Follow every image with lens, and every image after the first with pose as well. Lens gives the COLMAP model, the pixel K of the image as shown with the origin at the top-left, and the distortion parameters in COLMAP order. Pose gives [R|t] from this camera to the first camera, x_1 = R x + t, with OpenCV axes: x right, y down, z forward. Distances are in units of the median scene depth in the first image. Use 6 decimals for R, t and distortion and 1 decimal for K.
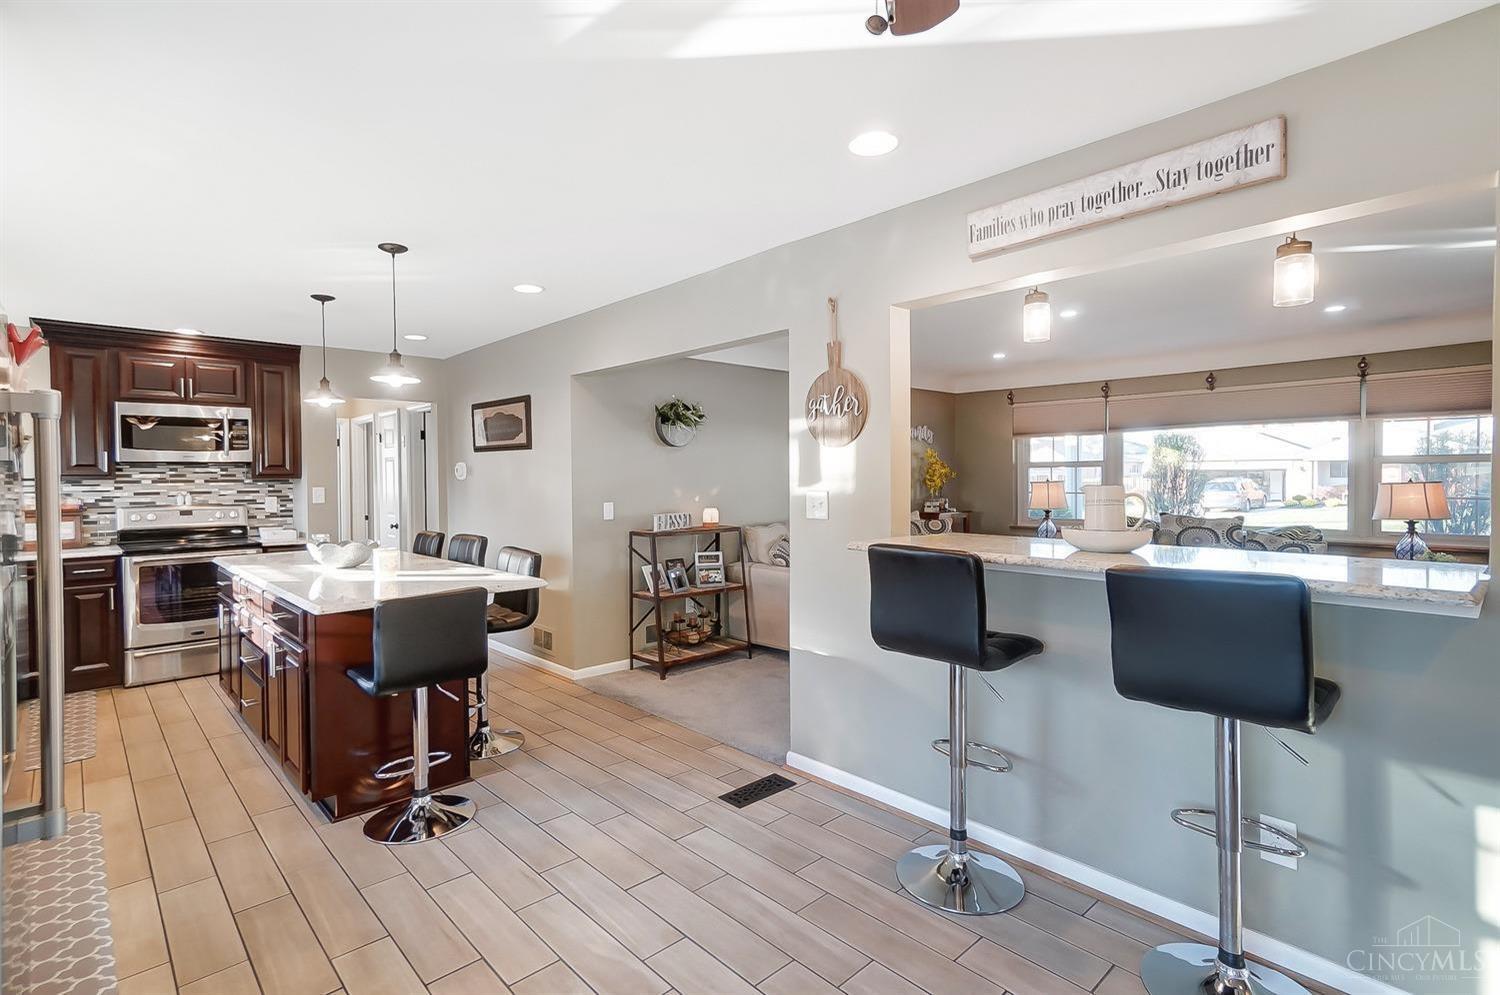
lens RADIAL K [[681.4, 0, 749.9], [0, 681.4, 485.9], [0, 0, 1]] dist [0.000684, 0.010159]
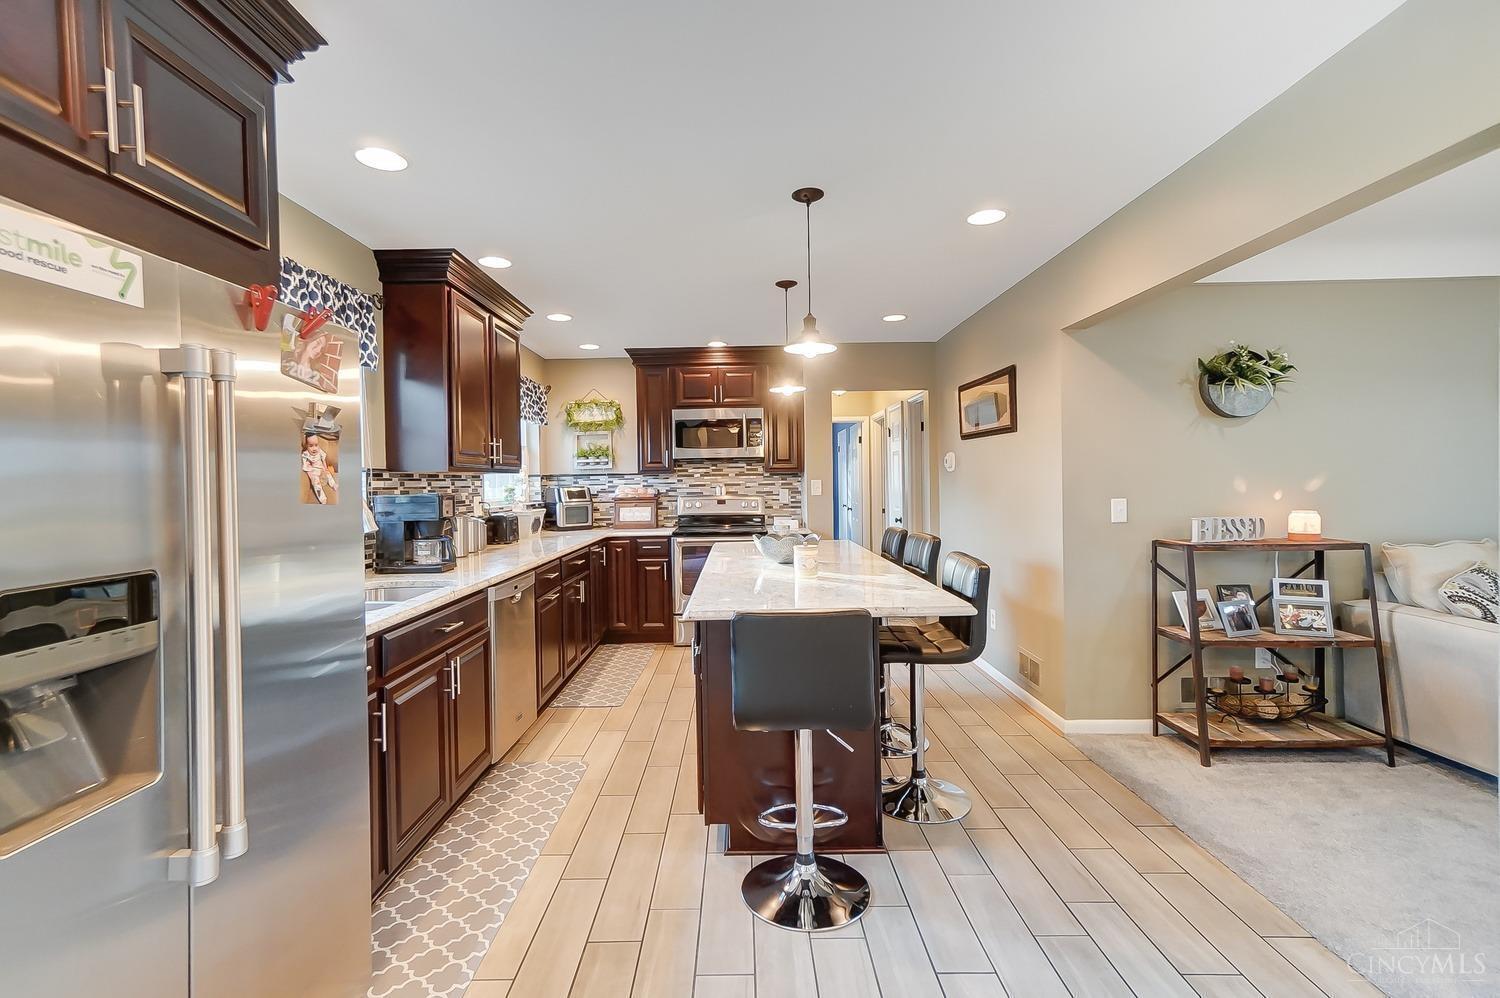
lens RADIAL K [[681.4, 0, 749.9], [0, 681.4, 487.4], [0, 0, 1]] dist [0.000684, 0.010159]
pose [[0.724927, 0.004247, -0.688813, 0.008310], [0.000823, 0.999975, 0.007033, 0.006526], [0.688825, -0.005665, 0.724905, 0.196389]]
